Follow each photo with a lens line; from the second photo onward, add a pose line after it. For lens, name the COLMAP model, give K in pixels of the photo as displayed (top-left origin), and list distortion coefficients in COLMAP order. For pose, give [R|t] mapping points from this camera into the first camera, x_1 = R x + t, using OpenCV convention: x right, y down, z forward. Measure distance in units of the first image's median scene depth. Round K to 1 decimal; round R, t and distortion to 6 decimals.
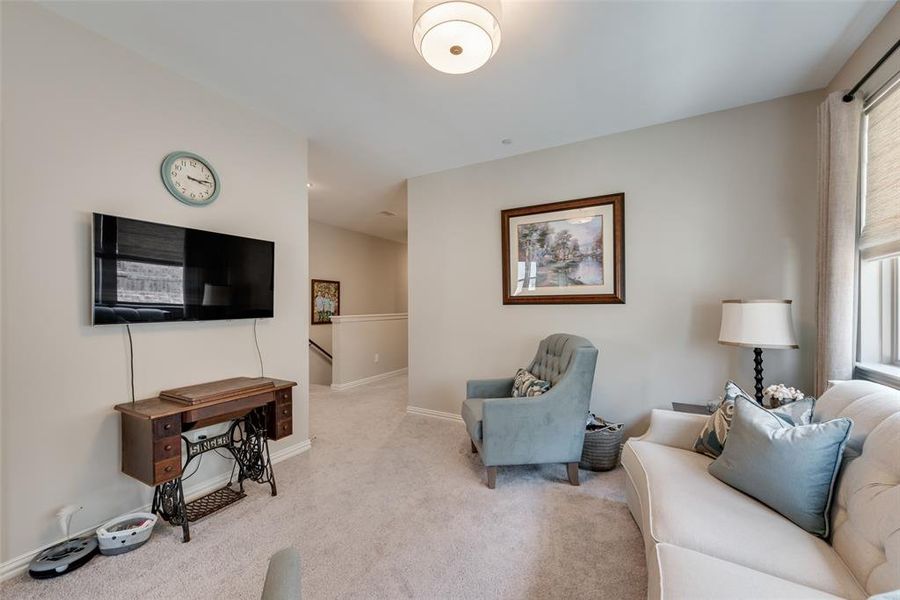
lens RADIAL K [[350.6, 0, 450.1], [0, 350.6, 304.3], [0, 0, 1]] dist [0.000787, 0.000092]
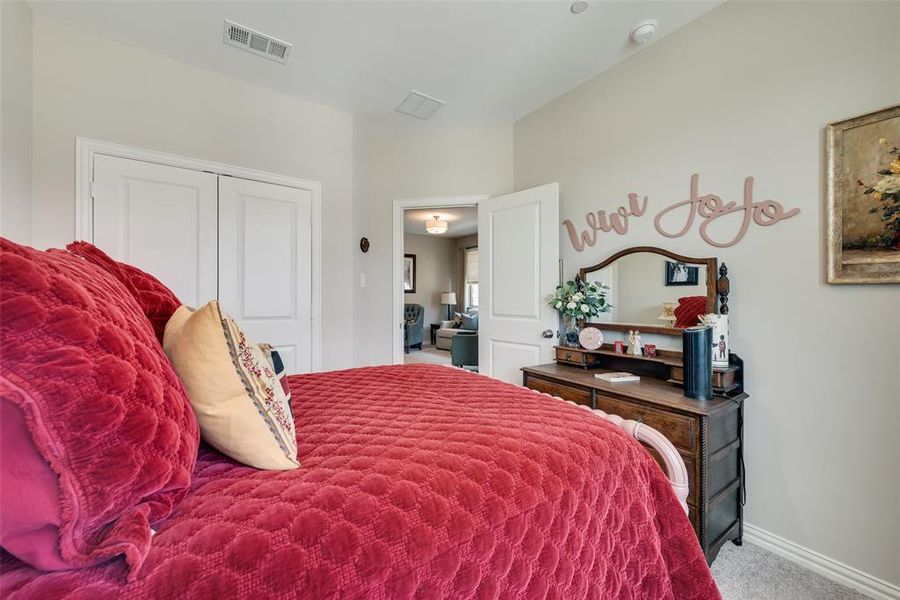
lens RADIAL K [[350.6, 0, 453.1], [0, 350.6, 296.1], [0, 0, 1]] dist [0.000787, 0.000092]
pose [[0.442453, -0.000359, 0.896791, -1.841661], [-0.005847, 0.999978, 0.003285, 0.011531], [-0.896773, -0.006697, 0.442441, -0.518664]]
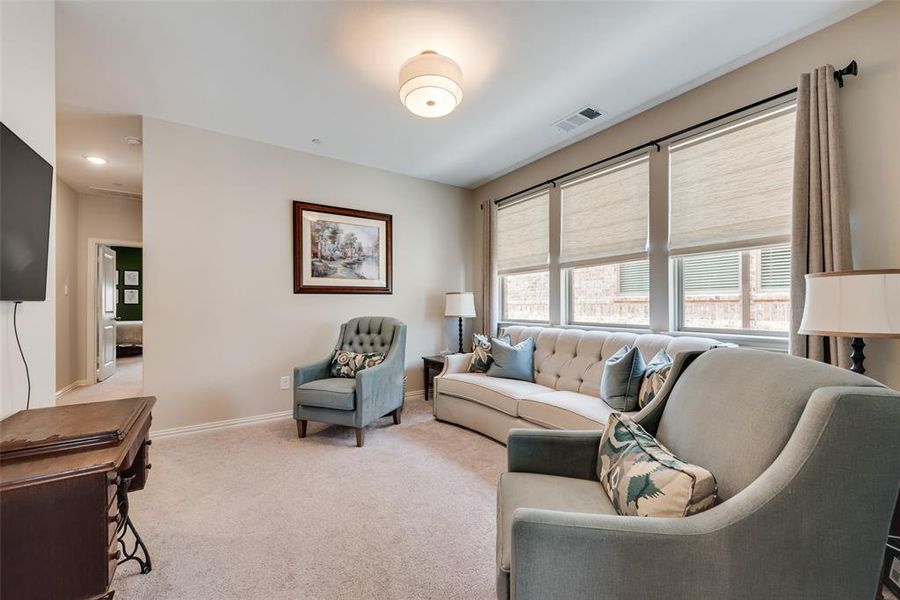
lens RADIAL K [[350.6, 0, 444.2], [0, 350.6, 302.4], [0, 0, 1]] dist [0.000787, 0.000092]
pose [[0.470008, 0.005211, 0.882647, -0.604213], [-0.000553, 0.999984, -0.005609, 0.036089], [-0.882662, 0.002149, 0.470003, 0.151680]]
